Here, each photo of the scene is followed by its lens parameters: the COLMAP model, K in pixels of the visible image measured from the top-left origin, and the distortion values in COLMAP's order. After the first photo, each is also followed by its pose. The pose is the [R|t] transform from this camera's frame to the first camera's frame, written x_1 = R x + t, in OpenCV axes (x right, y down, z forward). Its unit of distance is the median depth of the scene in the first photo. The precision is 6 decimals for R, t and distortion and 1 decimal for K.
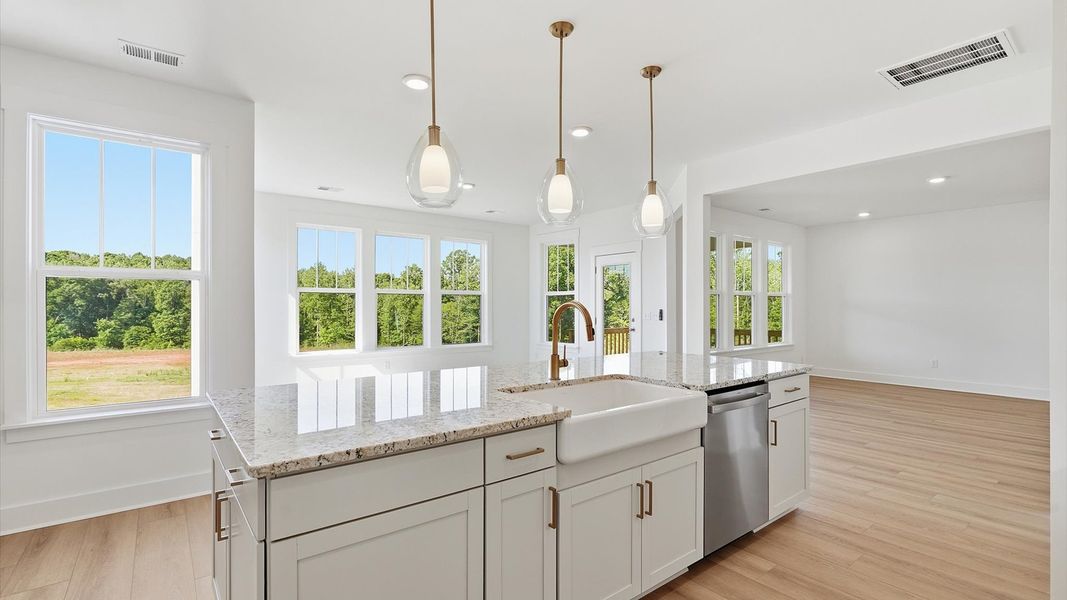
lens RADIAL K [[483.4, 0, 531.9], [0, 483.4, 305.3], [0, 0, 1]] dist [-0.001879, 0.001091]
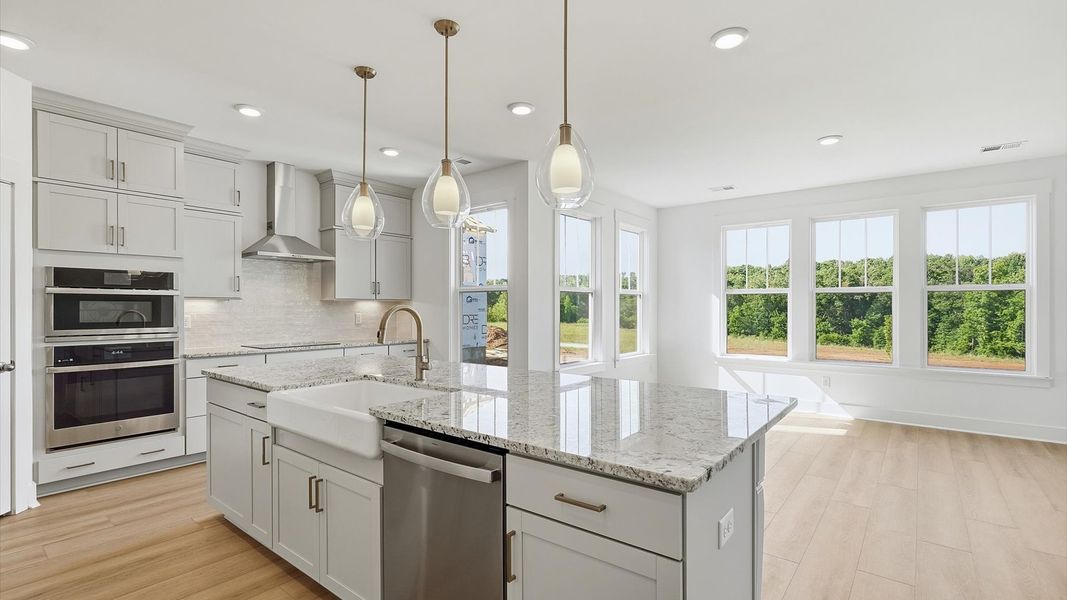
lens RADIAL K [[483.4, 0, 531.9], [0, 483.4, 305.3], [0, 0, 1]] dist [-0.001879, 0.001091]
pose [[0.233967, -0.001234, -0.972244, 0.146917], [-0.000489, 0.999999, -0.001387, -0.000842], [0.972244, 0.000800, 0.233966, 0.130289]]
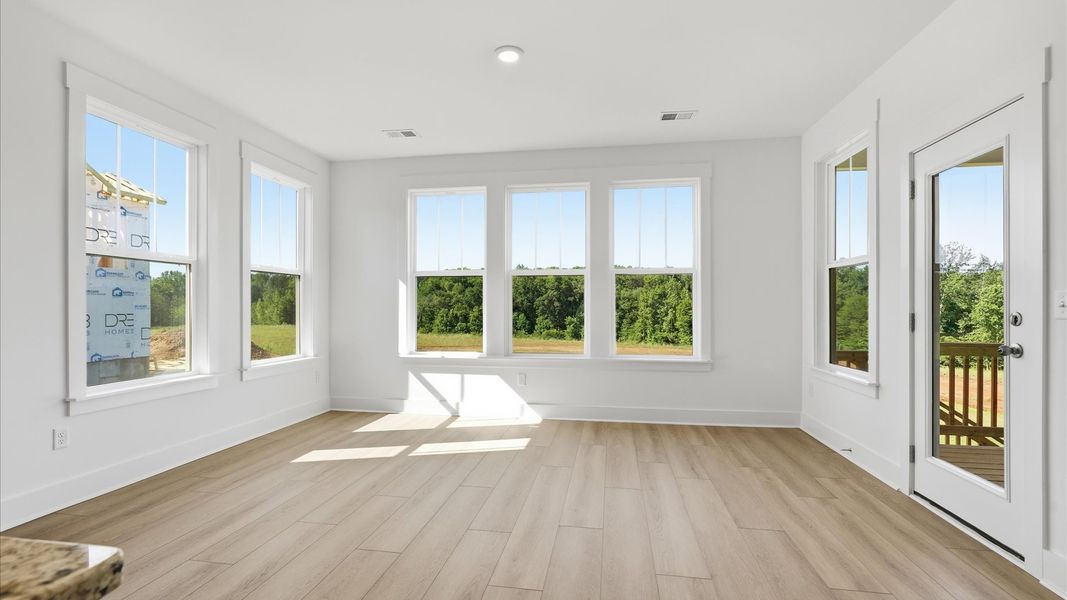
lens RADIAL K [[483.4, 0, 531.9], [0, 483.4, 305.3], [0, 0, 1]] dist [-0.001879, 0.001091]
pose [[0.680866, -0.002066, -0.732405, 0.084856], [0.000246, 0.999997, -0.002593, 0.008170], [0.732408, 0.001586, 0.680864, 0.213454]]
